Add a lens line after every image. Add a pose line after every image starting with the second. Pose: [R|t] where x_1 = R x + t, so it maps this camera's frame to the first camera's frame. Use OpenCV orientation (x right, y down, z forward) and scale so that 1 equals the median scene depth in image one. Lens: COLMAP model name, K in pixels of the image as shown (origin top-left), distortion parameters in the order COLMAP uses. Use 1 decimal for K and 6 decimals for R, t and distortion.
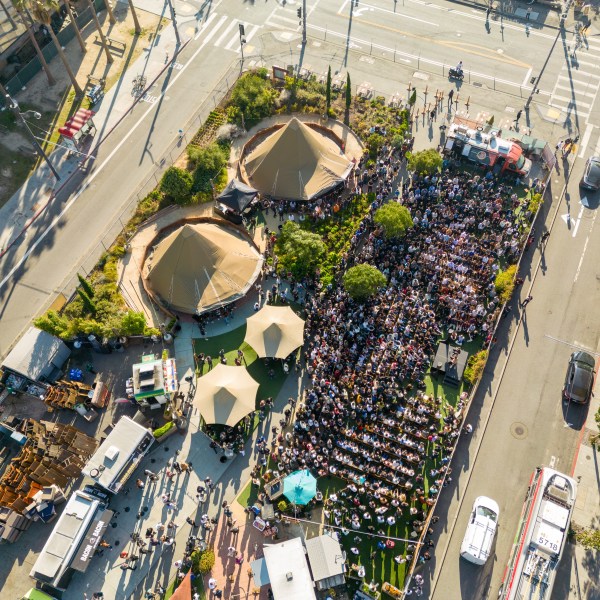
lens RADIAL K [[559.6, 0, 300.0], [0, 559.6, 300.0], [0, 0, 1]] dist [0.018139, -0.001330]
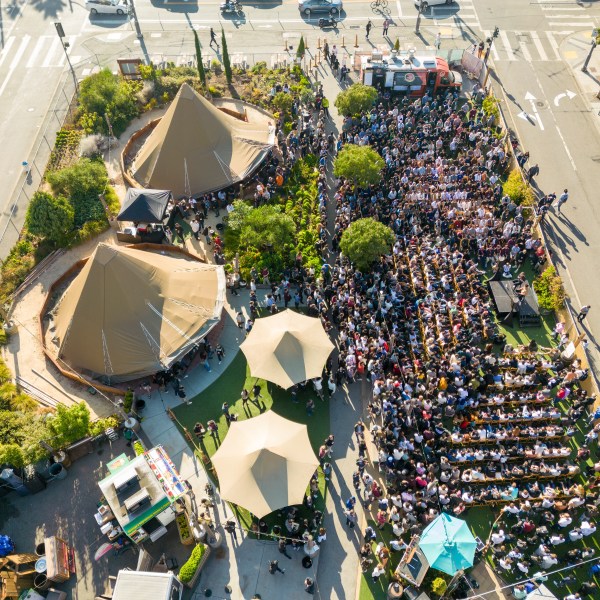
lens RADIAL K [[559.6, 0, 300.0], [0, 559.6, 300.0], [0, 0, 1]] dist [0.018139, -0.001330]
pose [[0.900356, -0.346369, 0.263415, -0.182168], [0.378524, 0.922001, -0.081445, 0.062299], [-0.214659, 0.173038, 0.961238, 0.330201]]
